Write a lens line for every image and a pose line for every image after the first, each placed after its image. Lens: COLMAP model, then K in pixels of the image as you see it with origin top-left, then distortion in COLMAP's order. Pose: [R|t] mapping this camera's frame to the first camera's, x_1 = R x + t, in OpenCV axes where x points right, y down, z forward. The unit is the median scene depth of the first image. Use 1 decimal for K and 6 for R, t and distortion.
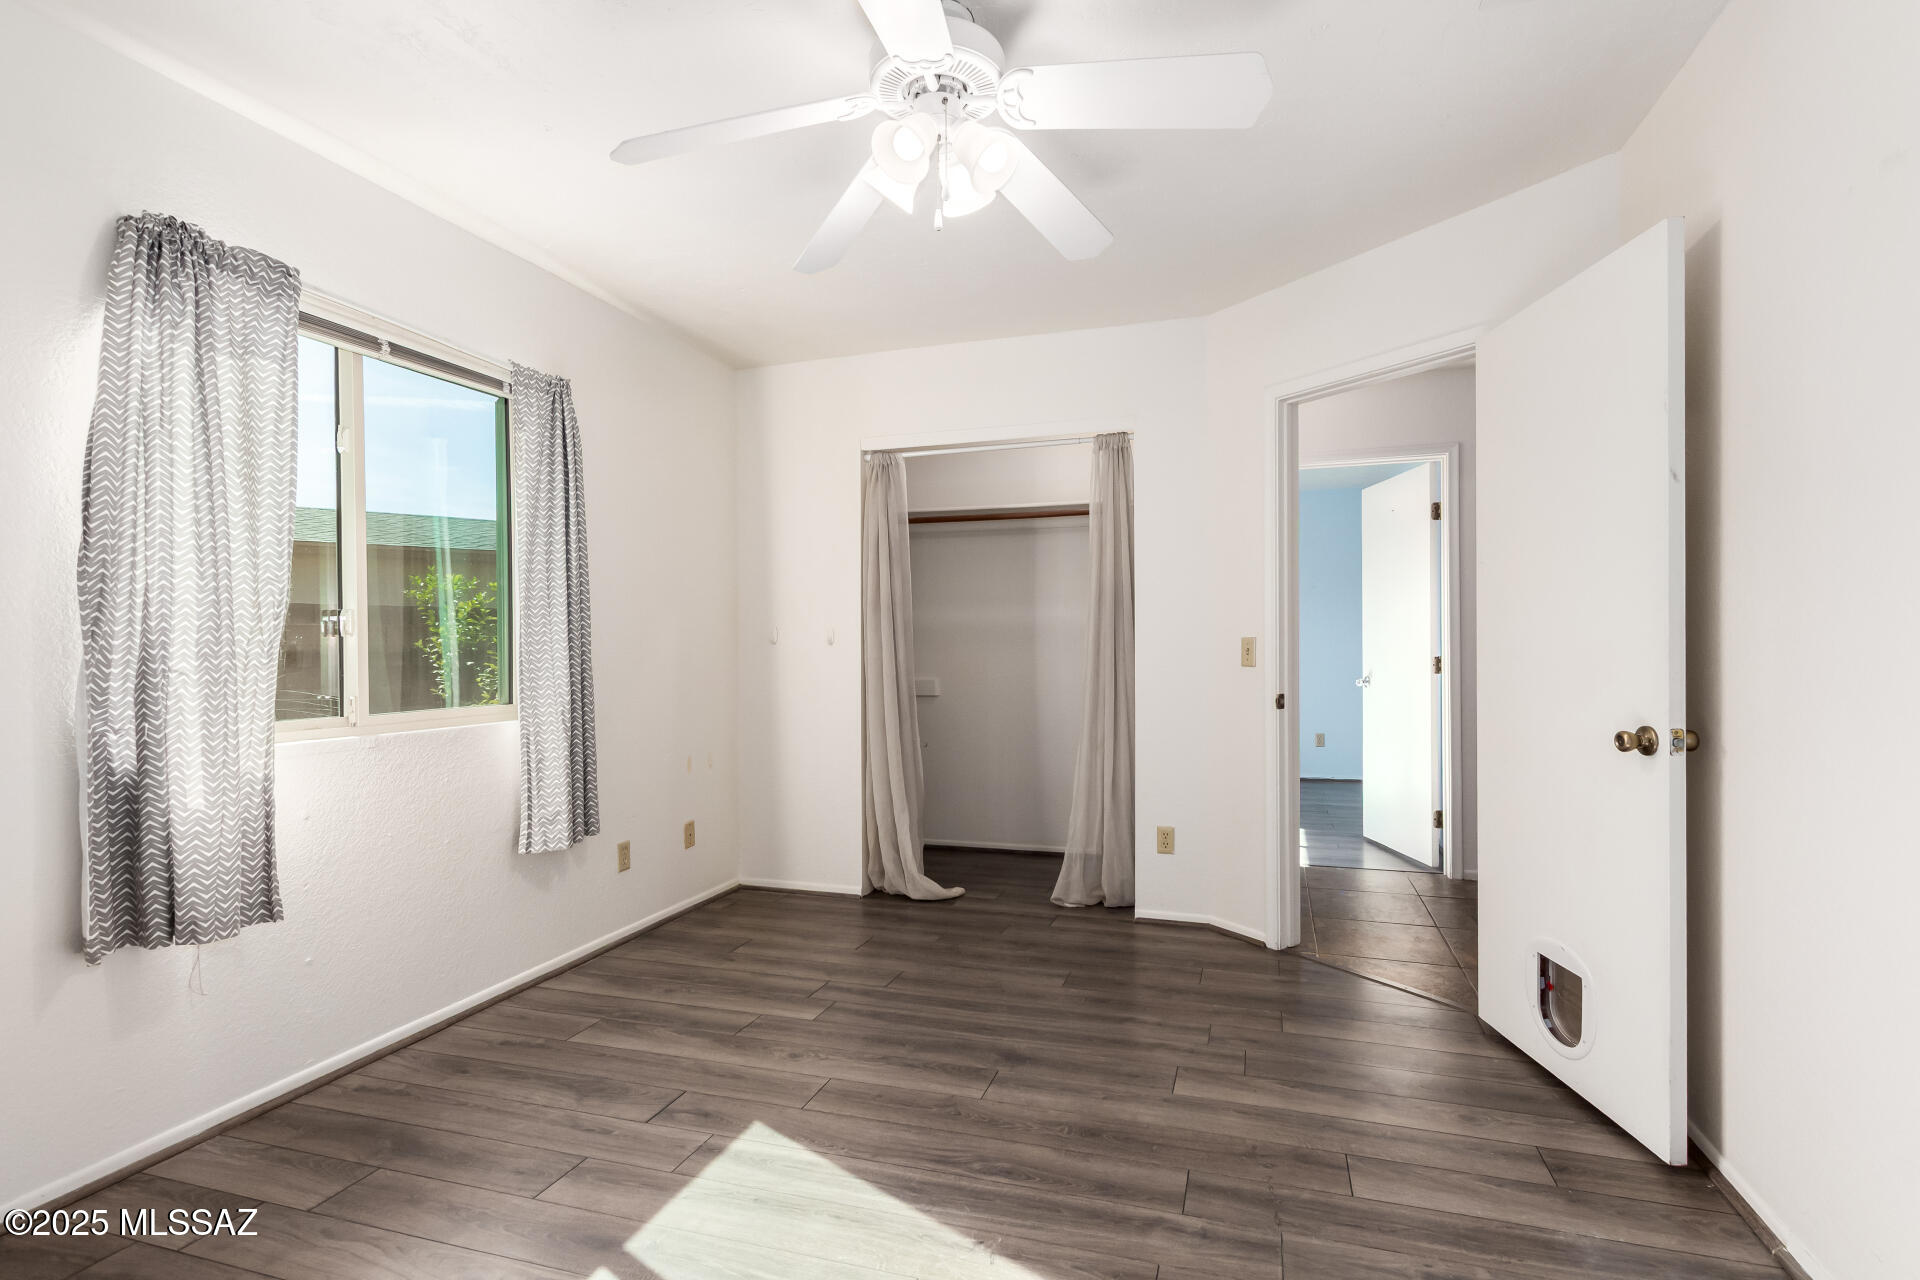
lens RADIAL K [[916.3, 0, 958.7], [0, 916.3, 640.3], [0, 0, 1]] dist [0.008449, -0.001198]
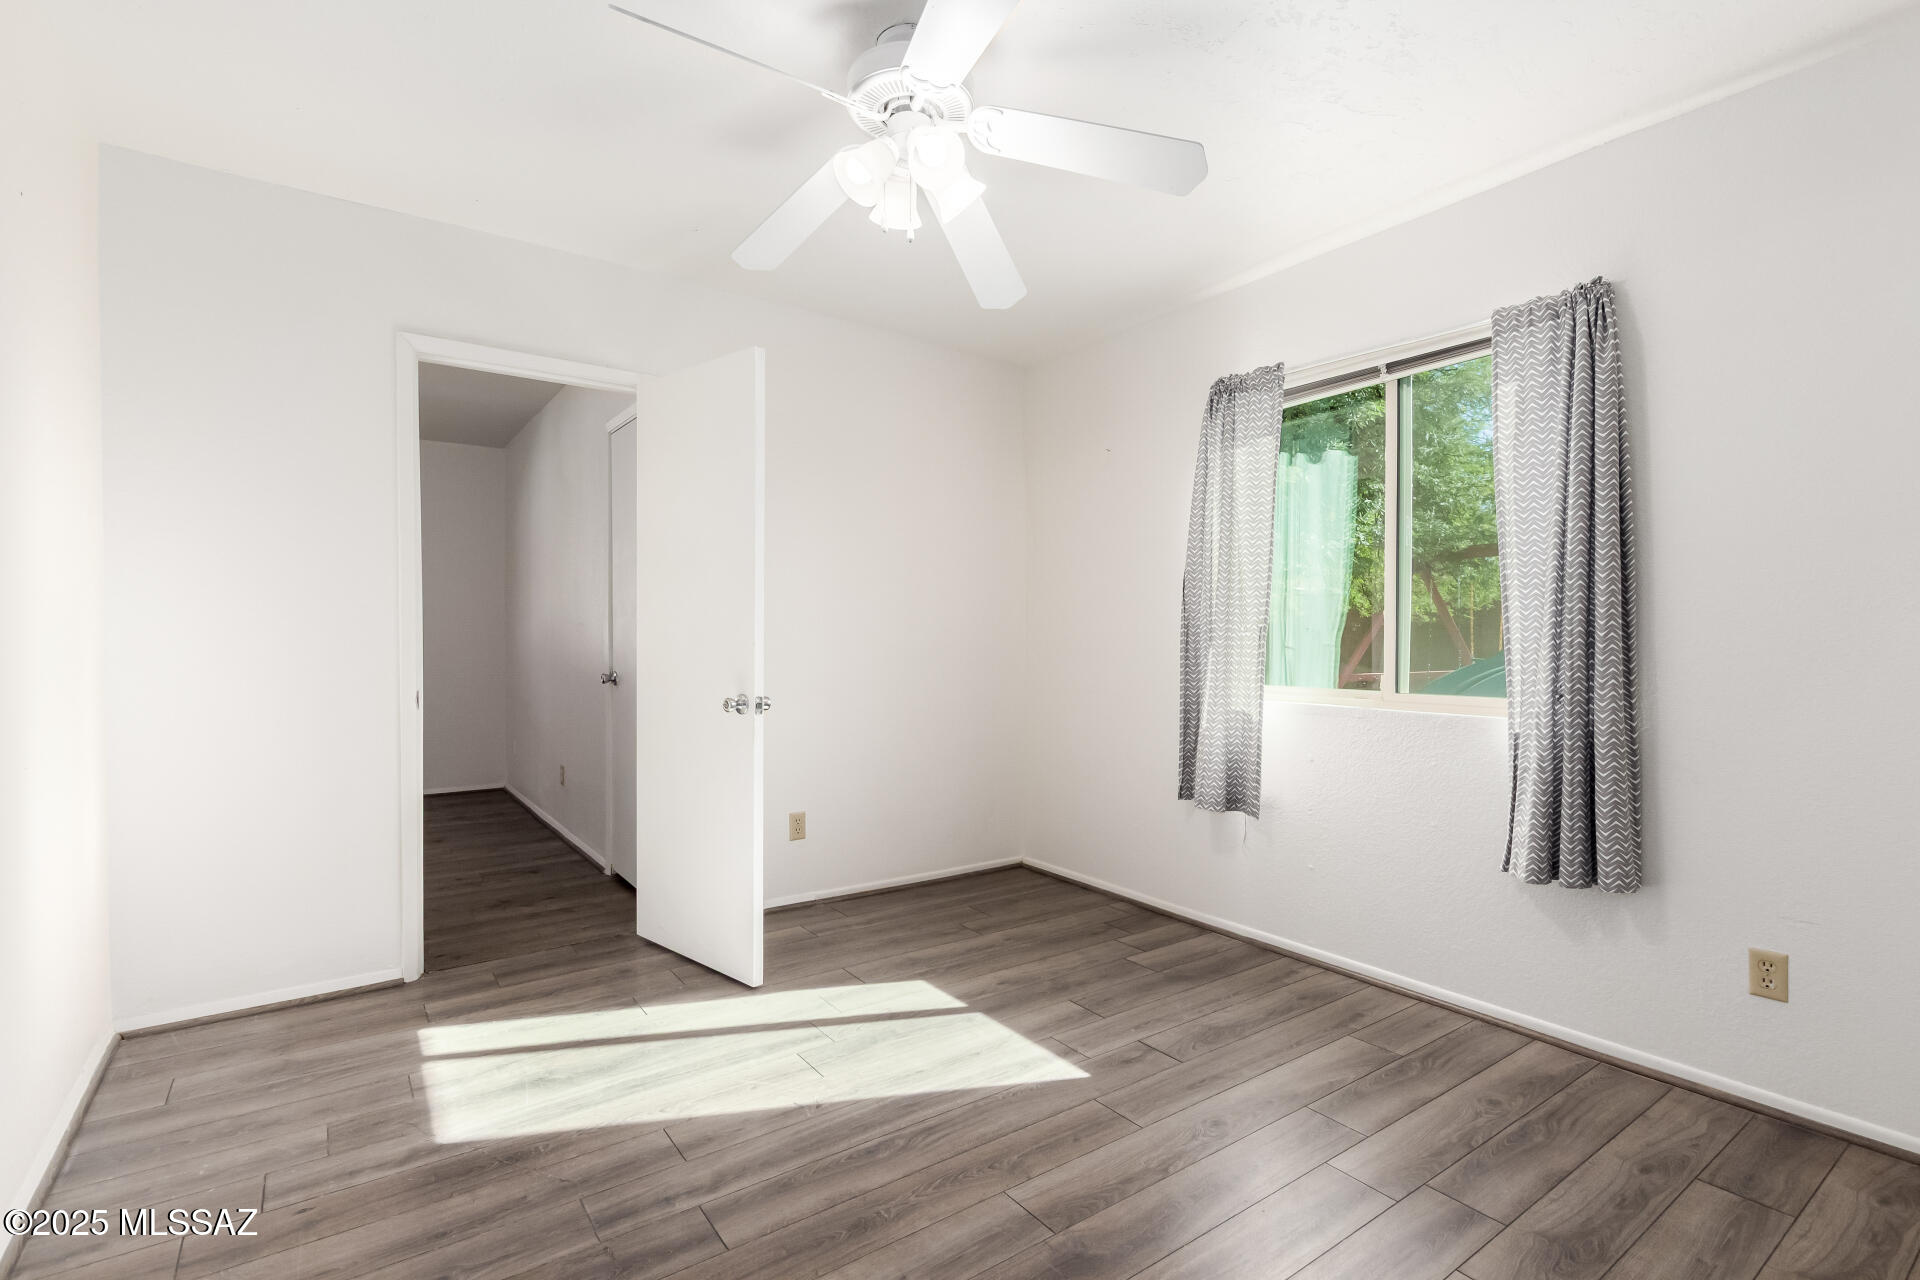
lens RADIAL K [[916.3, 0, 965.3], [0, 916.3, 628.8], [0, 0, 1]] dist [0.008449, -0.001198]
pose [[-0.594183, -0.003046, -0.804324, 0.730484], [0.002912, 0.999978, -0.005938, 0.010462], [0.804325, -0.005871, -0.594161, 1.529114]]
